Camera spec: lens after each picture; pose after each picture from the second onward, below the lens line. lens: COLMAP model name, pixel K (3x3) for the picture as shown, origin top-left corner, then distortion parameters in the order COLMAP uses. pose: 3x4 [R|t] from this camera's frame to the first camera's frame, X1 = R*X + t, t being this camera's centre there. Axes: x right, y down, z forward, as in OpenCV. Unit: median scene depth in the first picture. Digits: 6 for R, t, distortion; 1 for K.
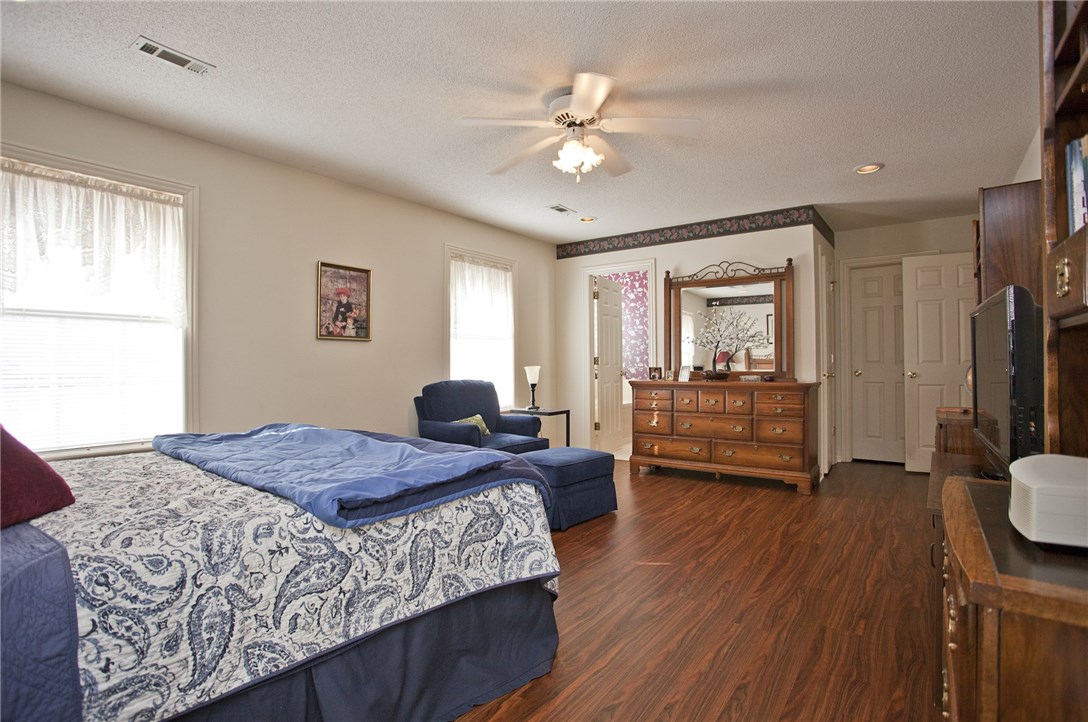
lens RADIAL K [[529.3, 0, 547.3], [0, 529.3, 360.0], [0, 0, 1]] dist [-0.074231, 0.027650]
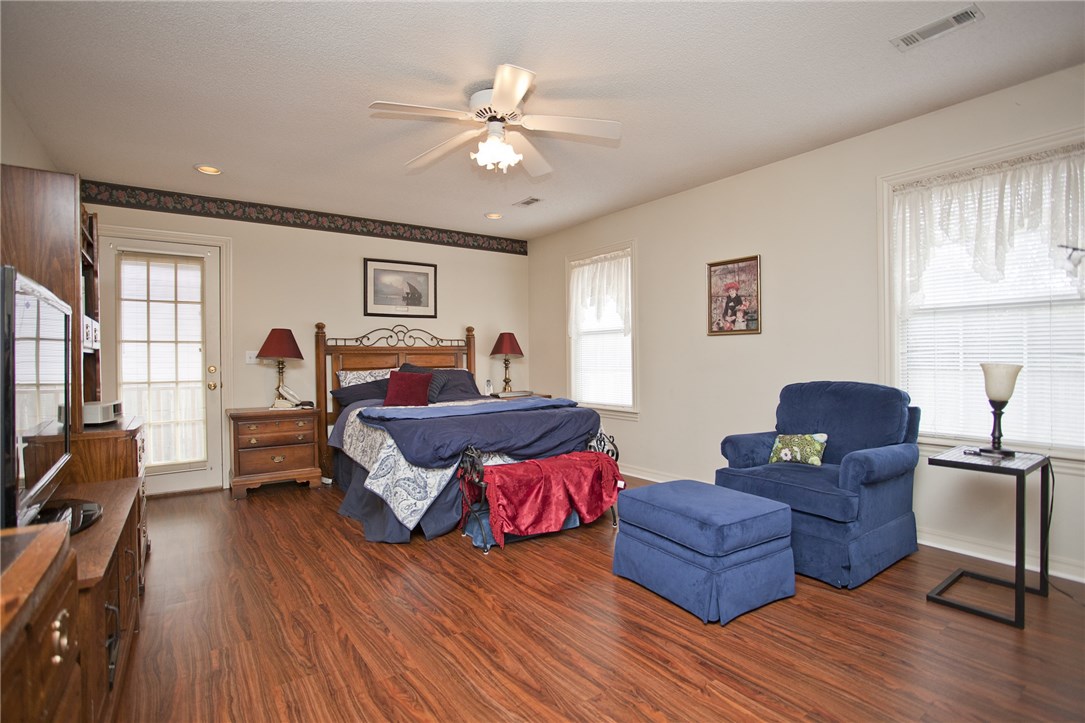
lens RADIAL K [[527.8, 0, 545.8], [0, 527.8, 360.5], [0, 0, 1]] dist [-0.074231, 0.027650]
pose [[-0.304195, 0.012660, -0.952526, 0.680282], [0.017701, 0.999814, 0.007635, -0.002061], [0.952445, -0.014538, -0.304363, 0.973635]]
